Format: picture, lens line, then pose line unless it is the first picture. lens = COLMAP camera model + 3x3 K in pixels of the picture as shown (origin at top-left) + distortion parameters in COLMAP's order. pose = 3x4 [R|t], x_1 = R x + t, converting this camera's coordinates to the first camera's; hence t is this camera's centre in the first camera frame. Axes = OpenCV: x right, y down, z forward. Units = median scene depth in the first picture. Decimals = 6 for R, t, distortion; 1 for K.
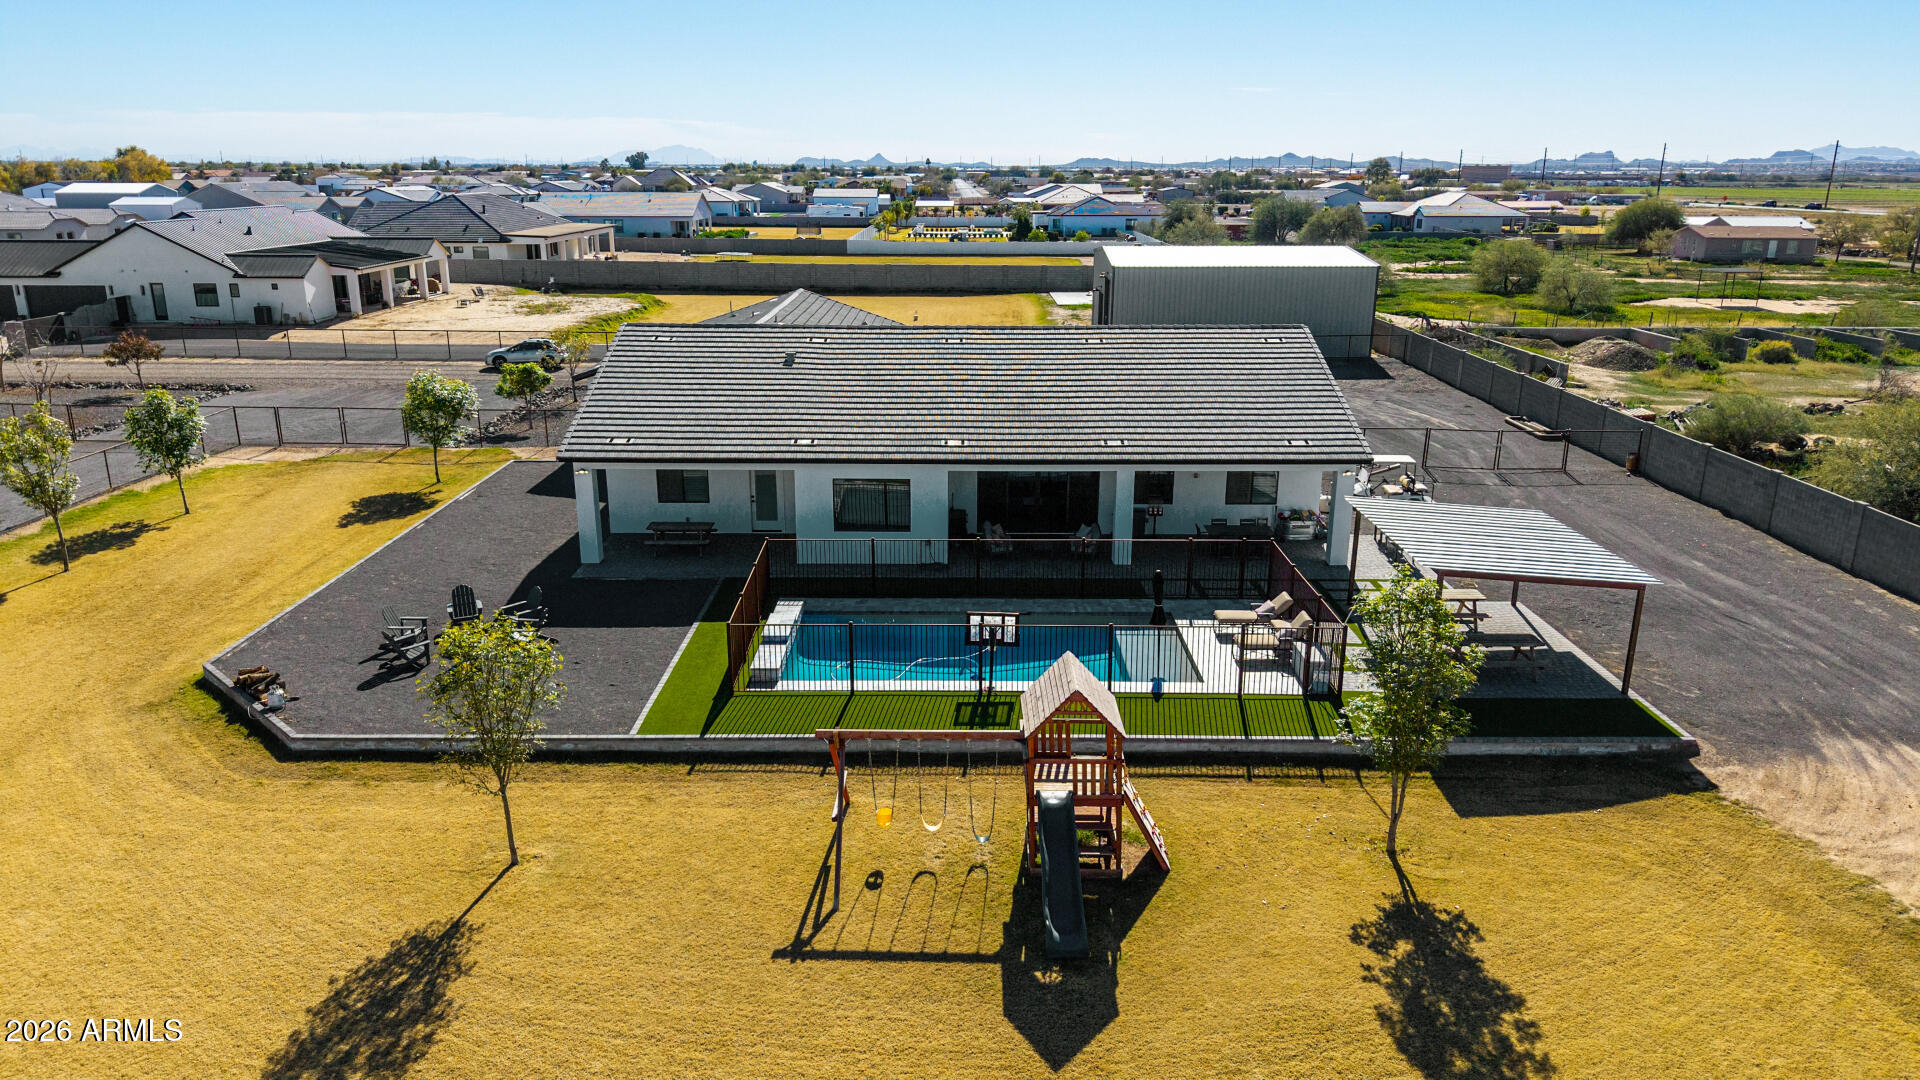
lens RADIAL K [[1277.7, 0, 960.0], [0, 1277.7, 540.0], [0, 0, 1]] dist [0.006050, -0.000828]
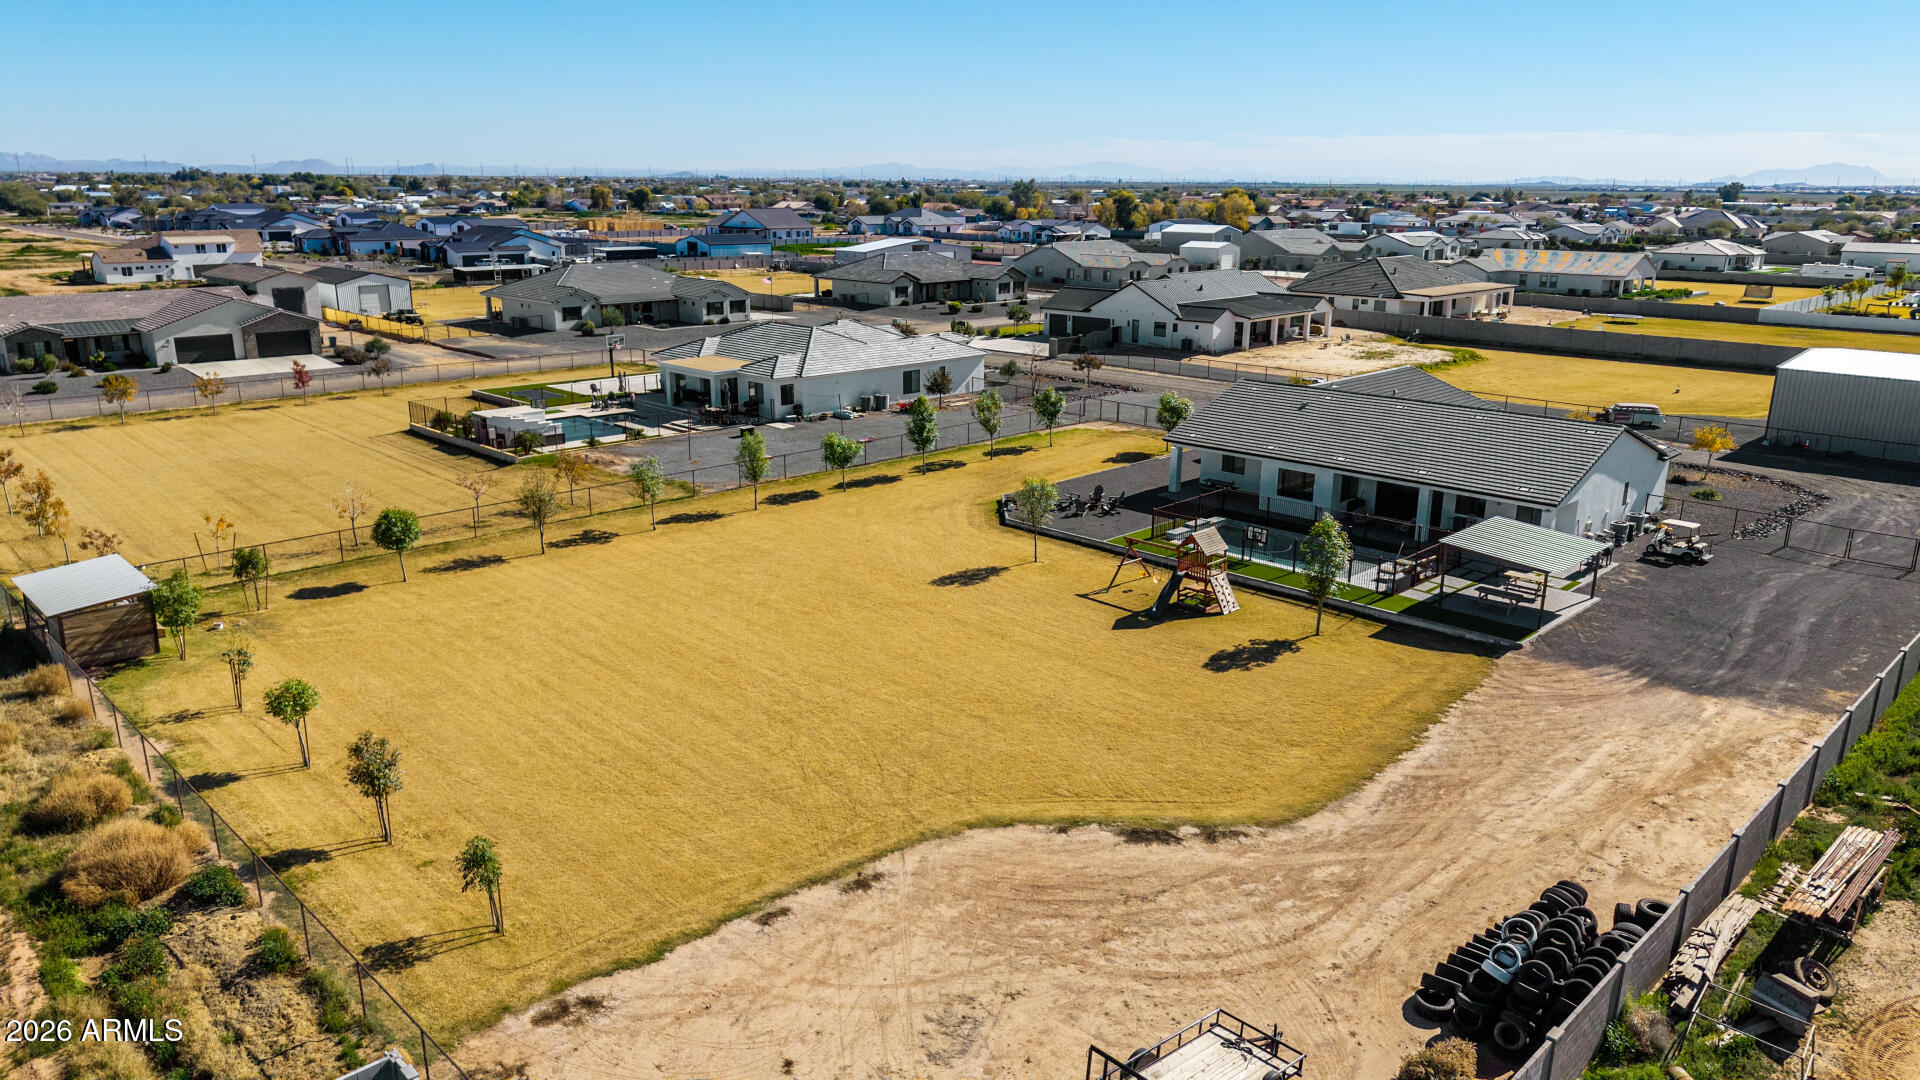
lens RADIAL K [[1277.7, 0, 960.0], [0, 1277.7, 540.0], [0, 0, 1]] dist [0.006050, -0.000828]
pose [[0.708511, 0.188818, -0.679971, 0.860330], [-0.199520, 0.977826, 0.063634, 0.030509], [0.676908, 0.090582, 0.730473, -0.715872]]
